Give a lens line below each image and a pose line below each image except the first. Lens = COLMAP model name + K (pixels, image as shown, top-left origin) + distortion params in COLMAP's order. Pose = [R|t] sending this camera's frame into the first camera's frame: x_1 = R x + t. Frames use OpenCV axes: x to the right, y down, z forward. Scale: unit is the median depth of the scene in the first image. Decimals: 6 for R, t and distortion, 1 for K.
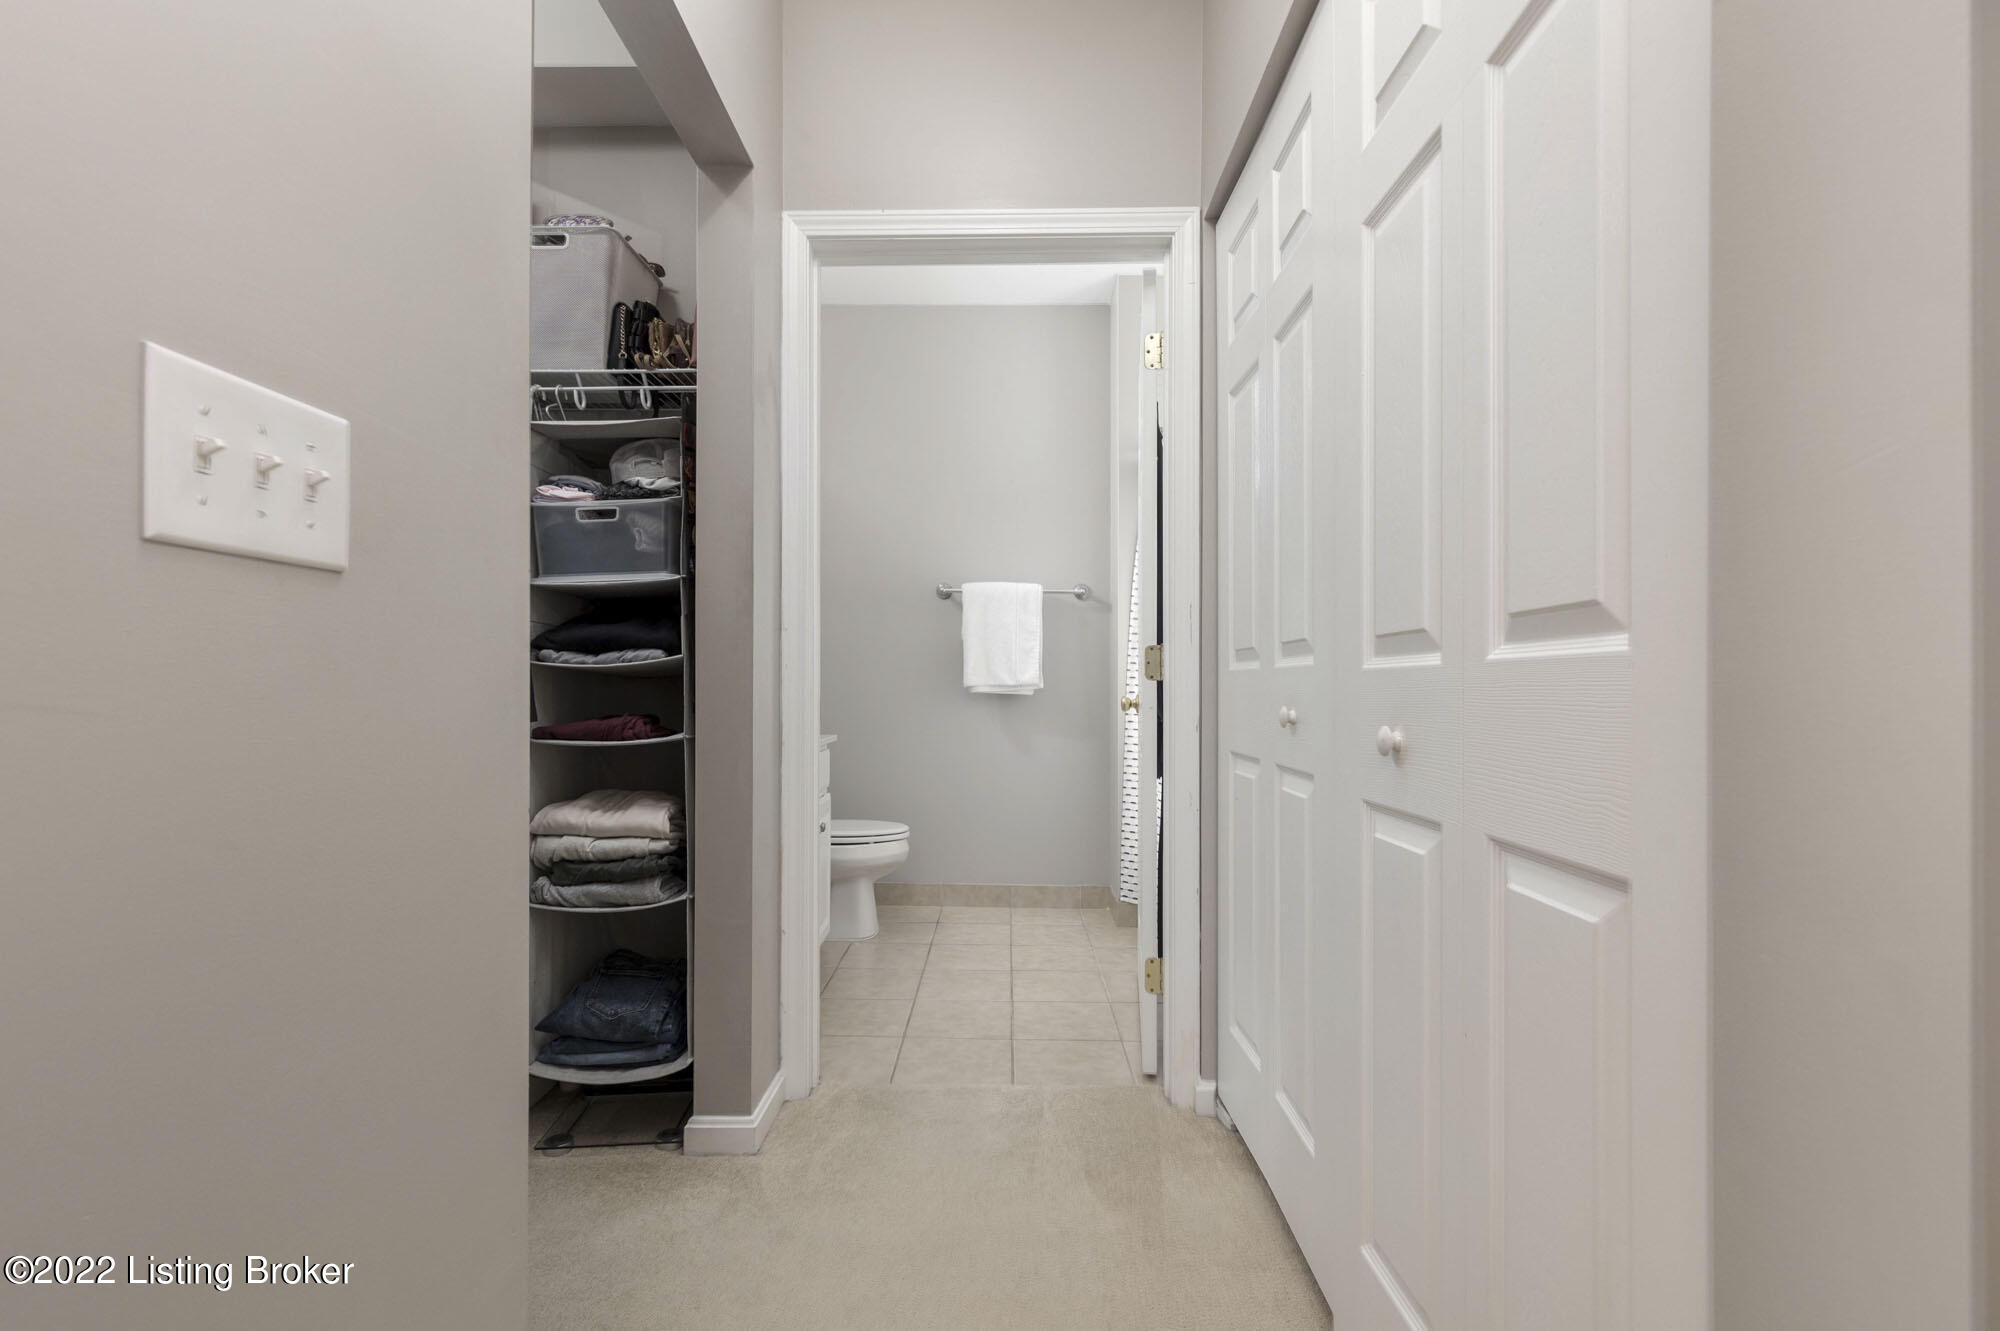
lens RADIAL K [[904.1, 0, 998.9], [0, 904.1, 673.7], [0, 0, 1]] dist [-0.000958, -0.000270]
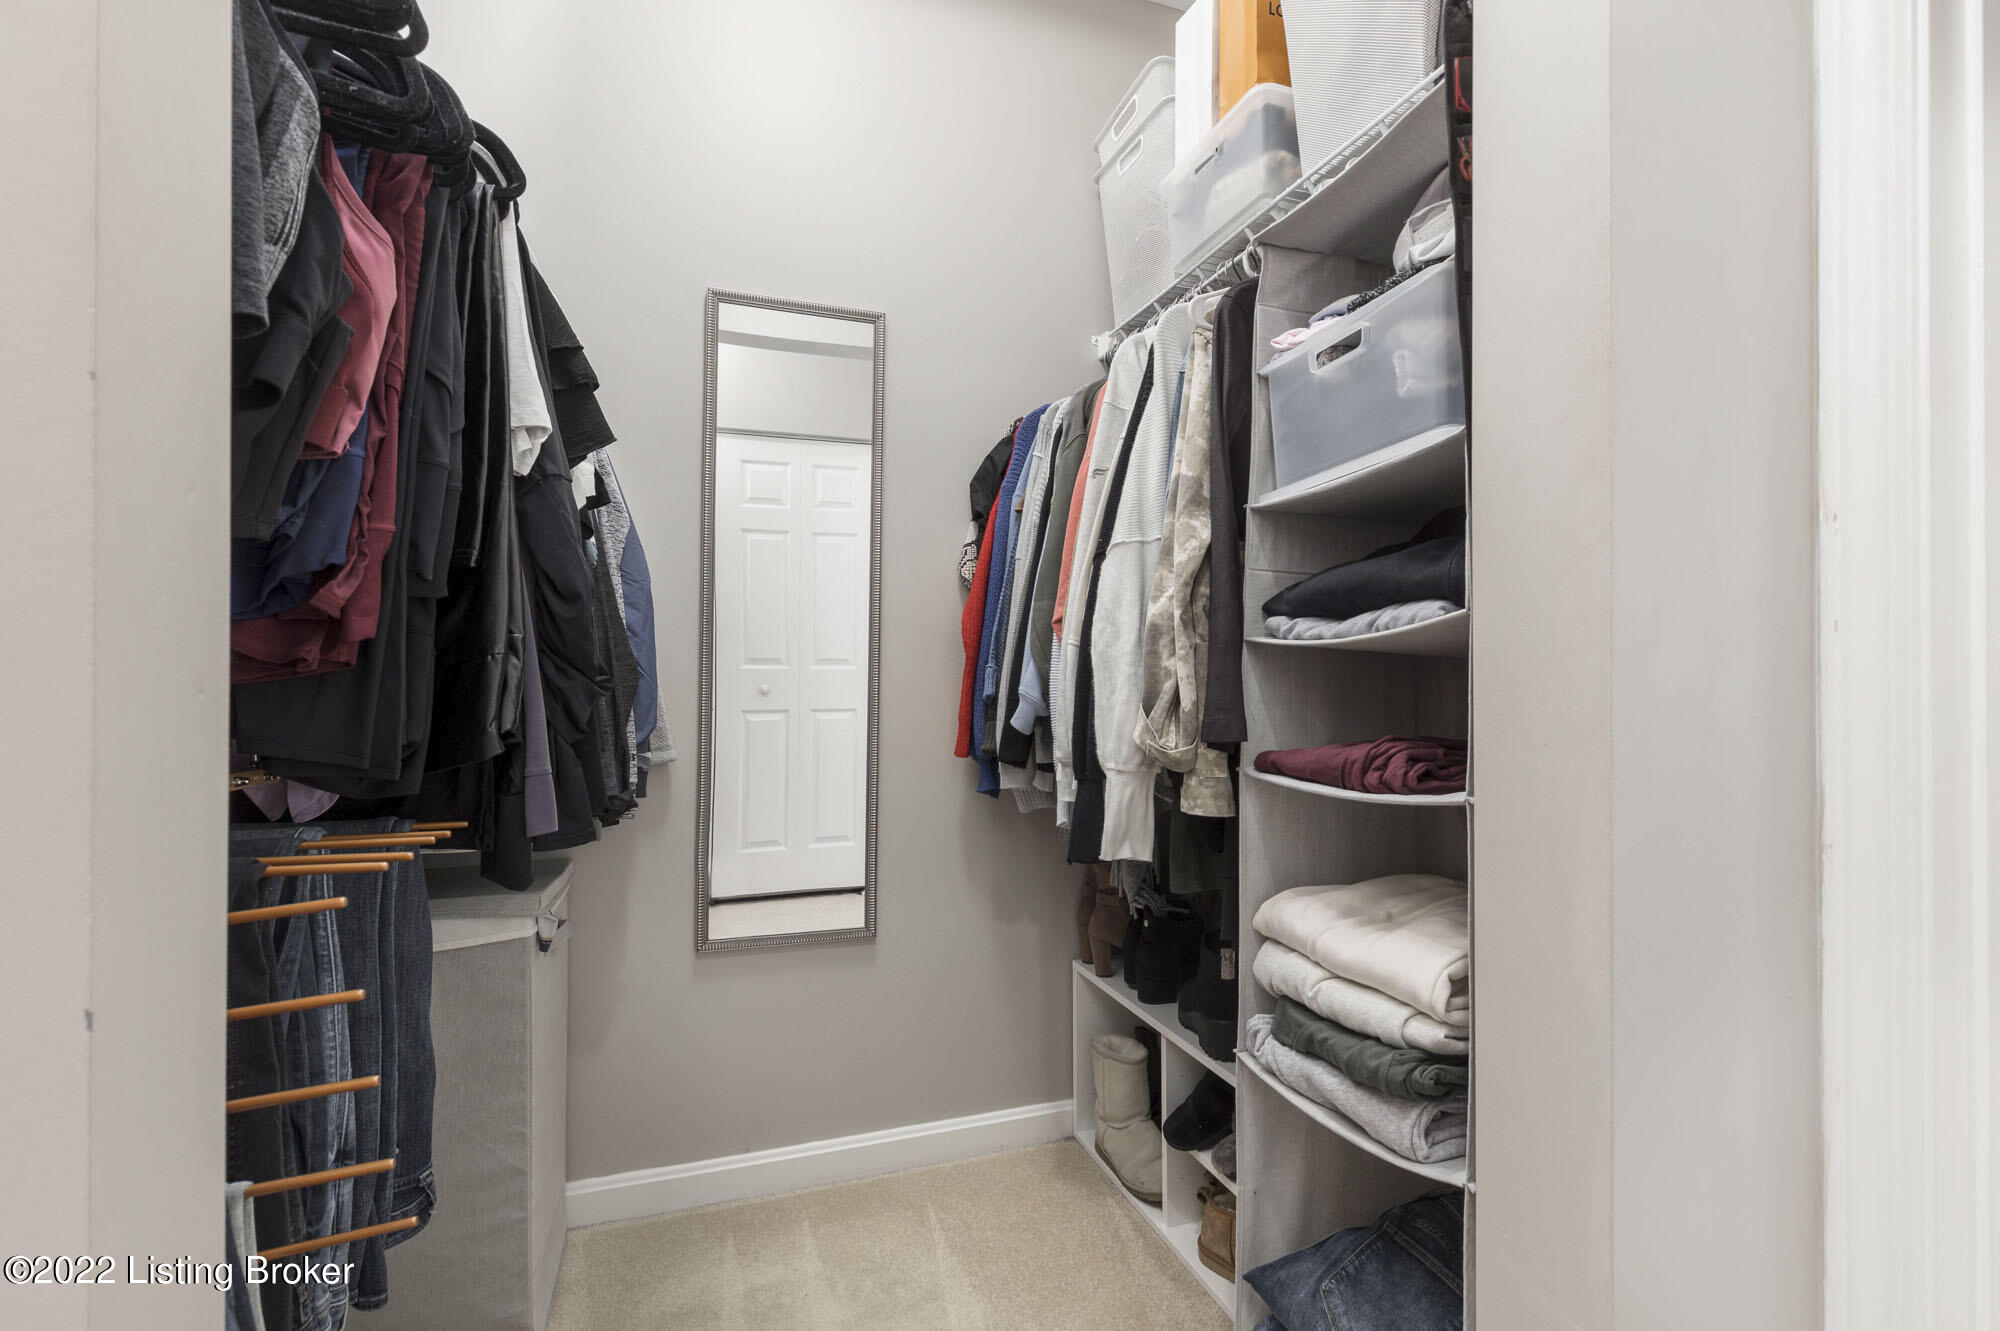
lens RADIAL K [[904.1, 0, 998.9], [0, 904.1, 673.7], [0, 0, 1]] dist [-0.000958, -0.000270]
pose [[0.327075, -0.004078, -0.944990, -0.017508], [0.007012, 0.999974, -0.001888, 0.009510], [0.944972, -0.006008, 0.327095, 0.646272]]
